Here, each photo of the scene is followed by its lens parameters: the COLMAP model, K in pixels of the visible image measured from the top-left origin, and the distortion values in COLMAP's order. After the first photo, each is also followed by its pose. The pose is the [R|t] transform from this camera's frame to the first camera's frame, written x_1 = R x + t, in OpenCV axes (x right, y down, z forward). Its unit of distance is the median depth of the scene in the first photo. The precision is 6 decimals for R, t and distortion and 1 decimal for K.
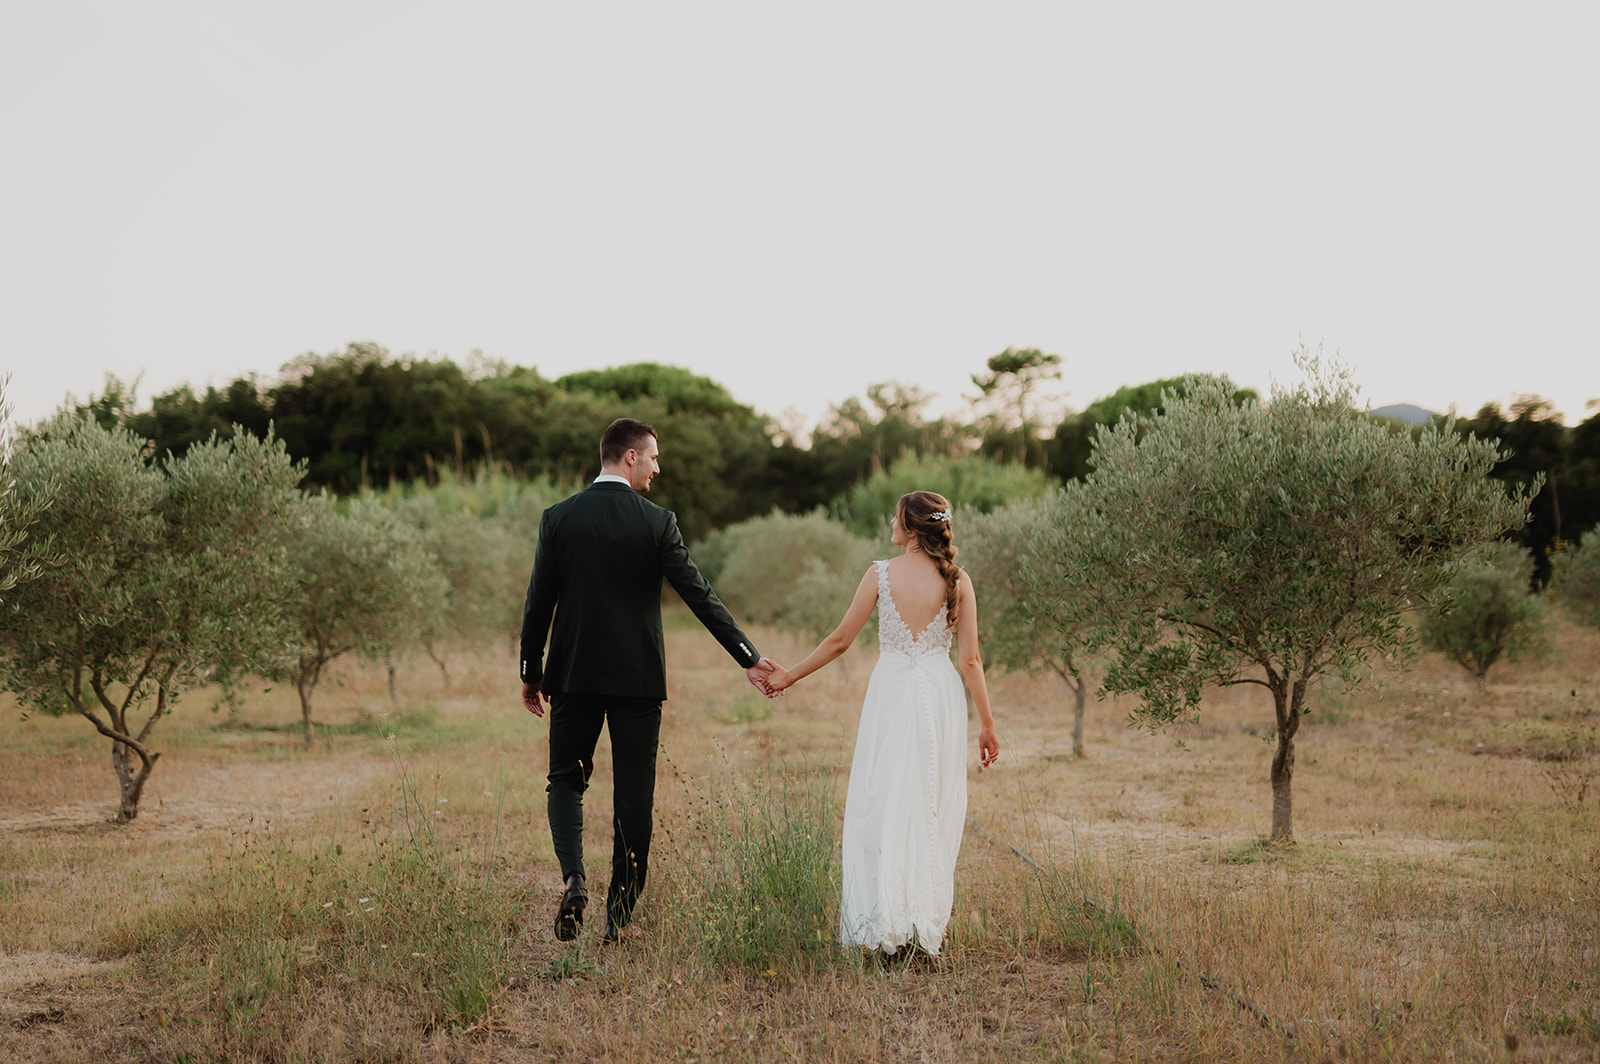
lens RADIAL K [[2329.3, 0, 800.0], [0, 2329.3, 532.0], [0, 0, 1]] dist [-0.030183, 0.071430]
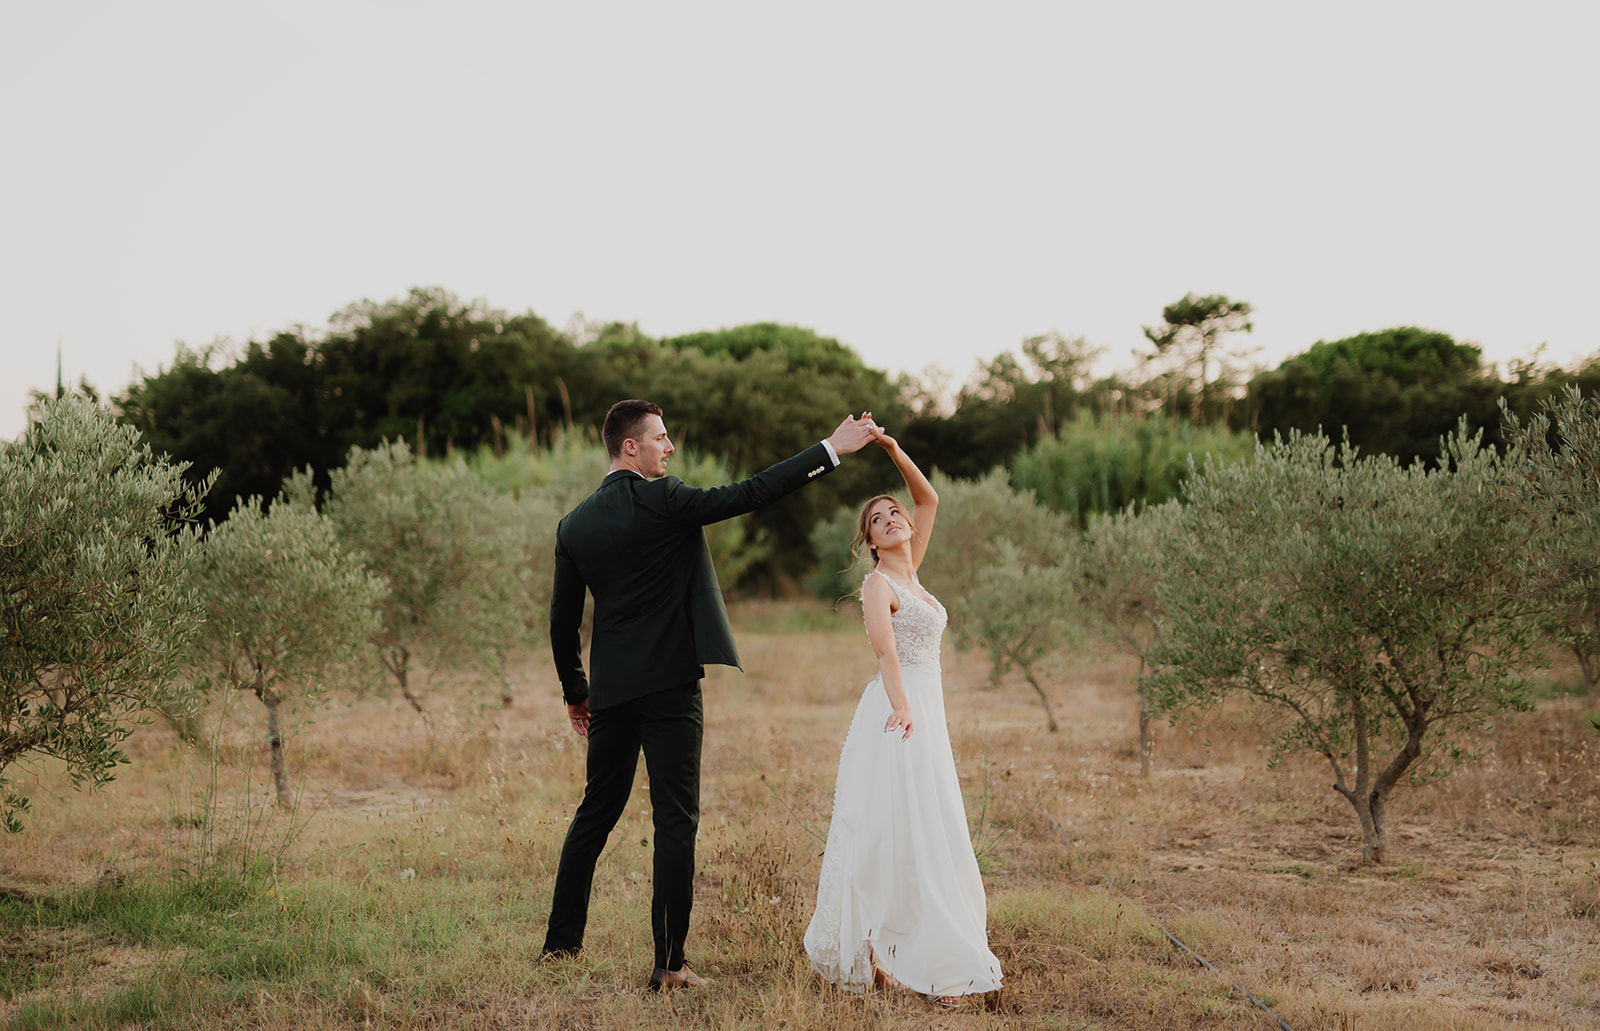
lens RADIAL K [[2366.6, 0, 800.0], [0, 2366.6, 515.5], [0, 0, 1]] dist [-0.029770, -0.045981]
pose [[0.998579, -0.001545, -0.053263, -0.007376], [0.001507, 0.999999, -0.000758, 0.002196], [0.053264, 0.000677, 0.998580, 0.156337]]
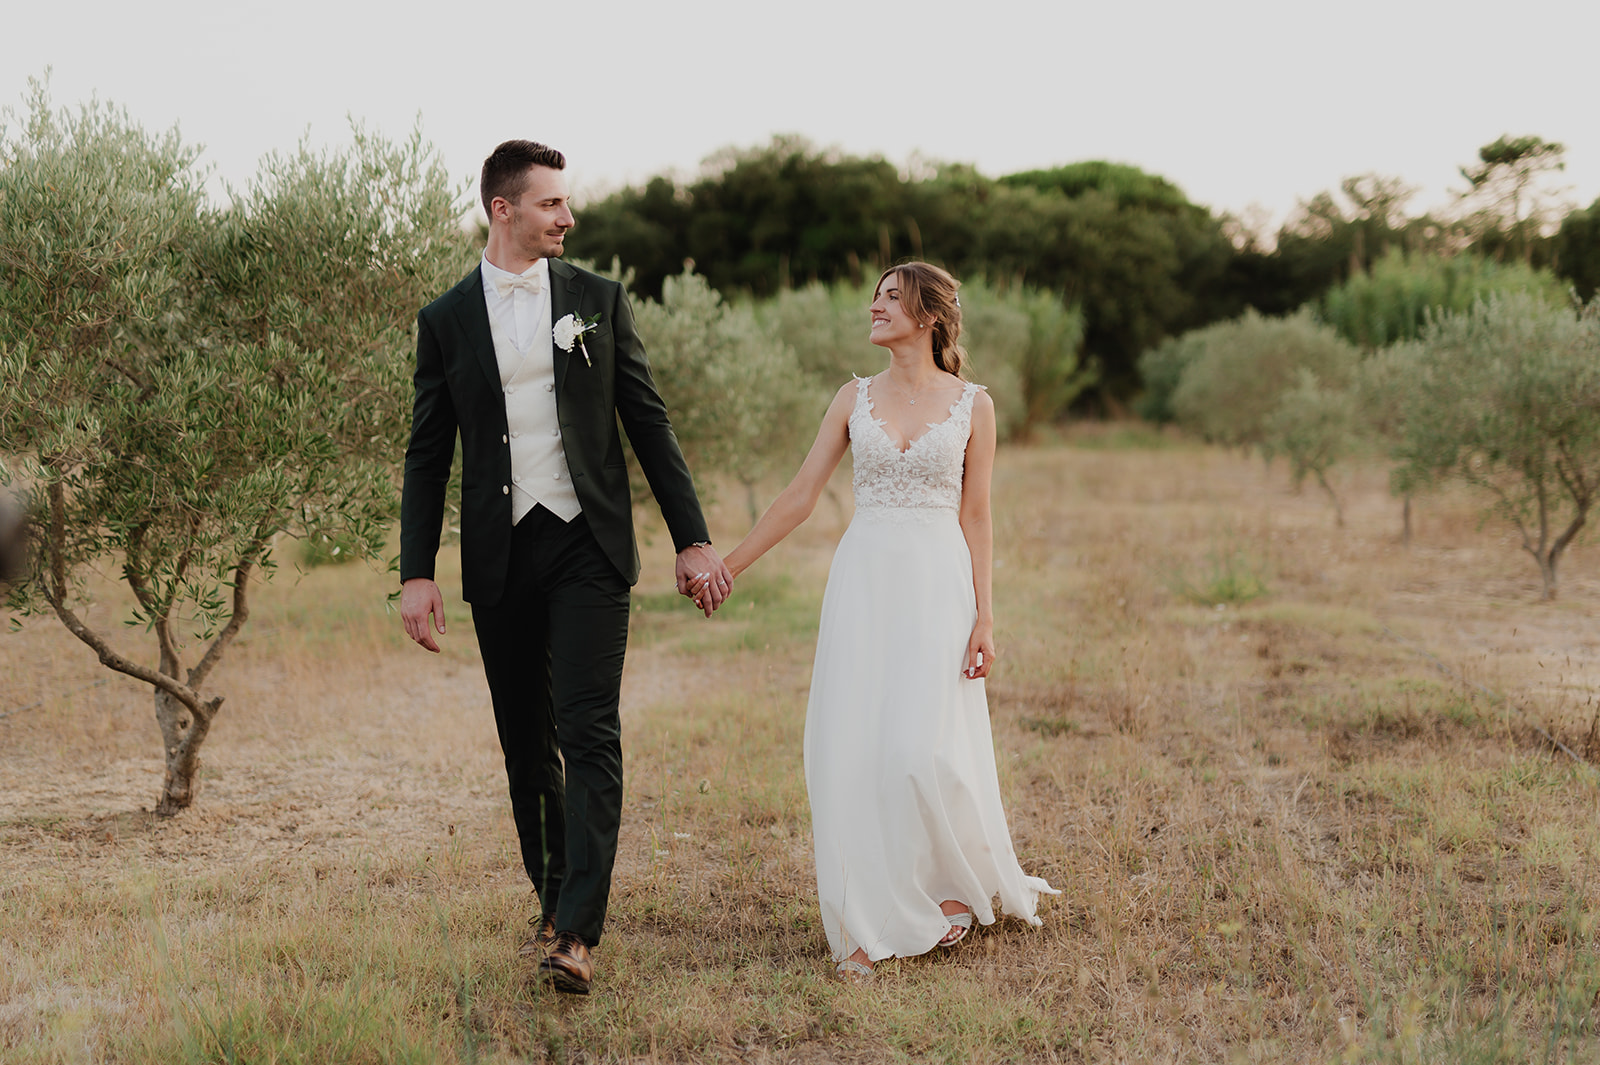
lens RADIAL K [[2318.5, 0, 840.8], [0, 2318.5, 541.6], [0, 0, 1]] dist [-0.009860, -0.022029]
pose [[0.984936, 0.019269, -0.171842, -0.005754], [-0.004634, 0.996356, 0.085161, 0.001532], [0.172857, -0.083082, 0.981437, 0.090305]]
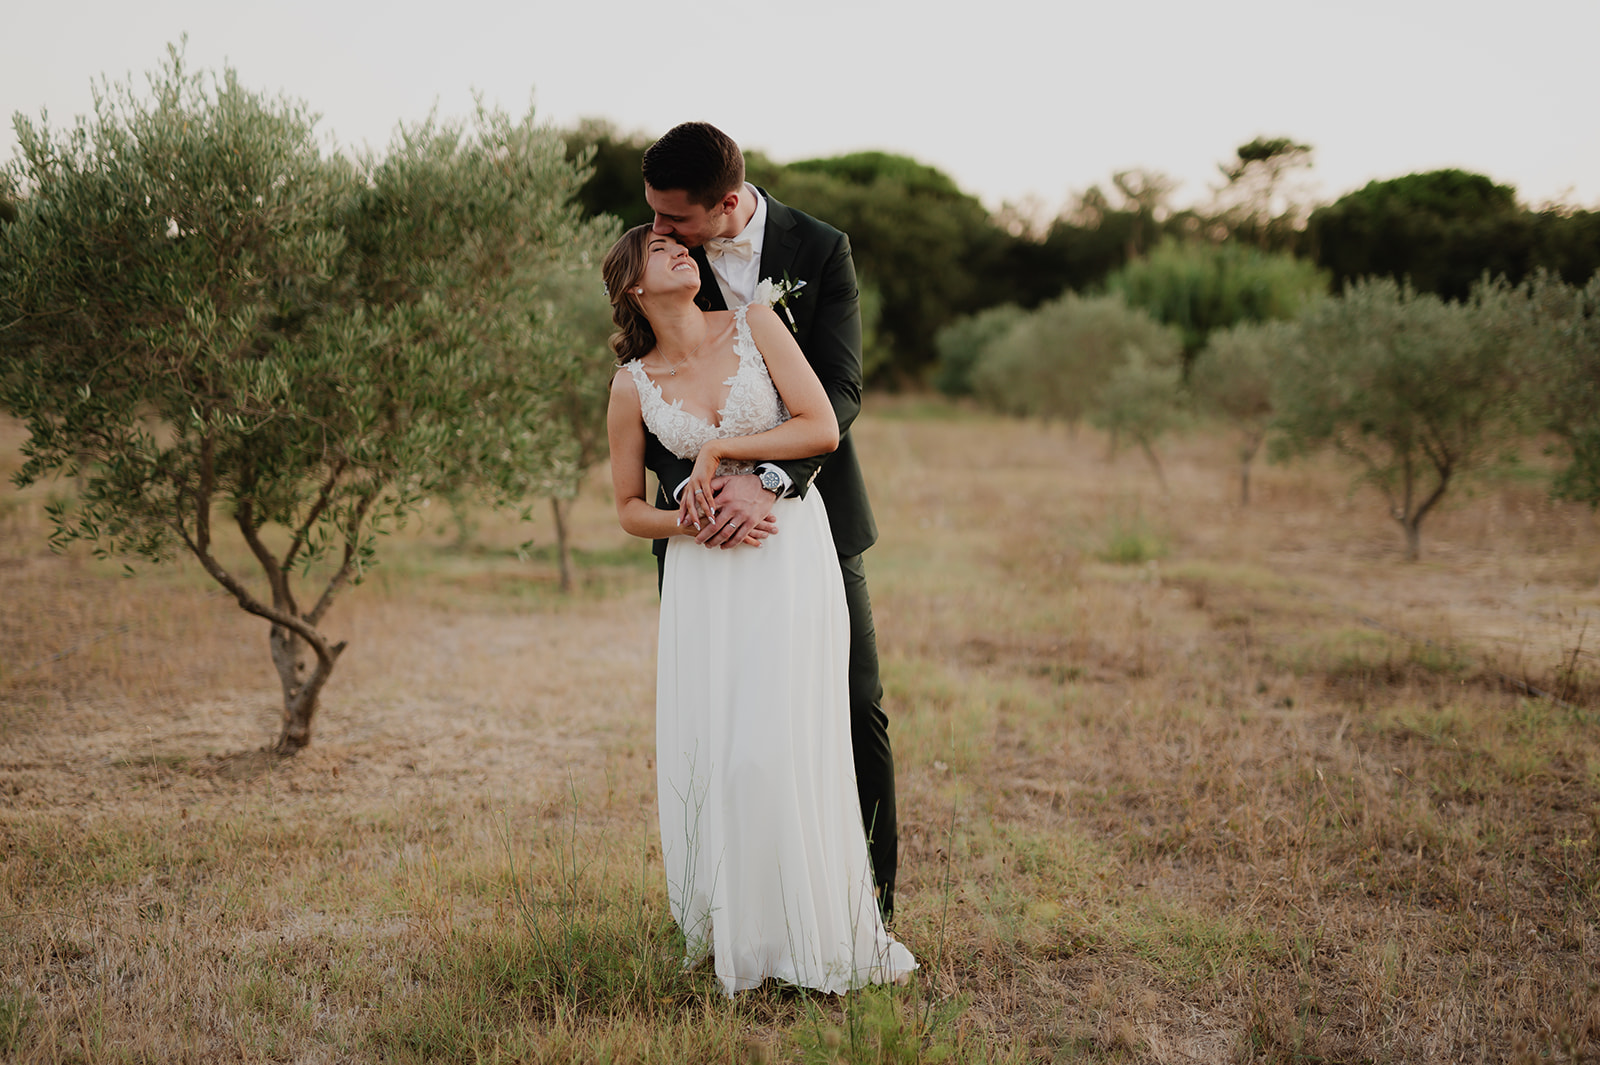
lens RADIAL K [[2187.6, 0, 800.0], [0, 2187.6, 532.5], [0, 0, 1]] dist [-0.025945, -0.011616]
pose [[0.996013, 0.027858, -0.084741, -0.021544], [-0.019708, 0.995230, 0.095542, 0.002181], [0.086998, -0.093491, 0.991812, 0.087338]]
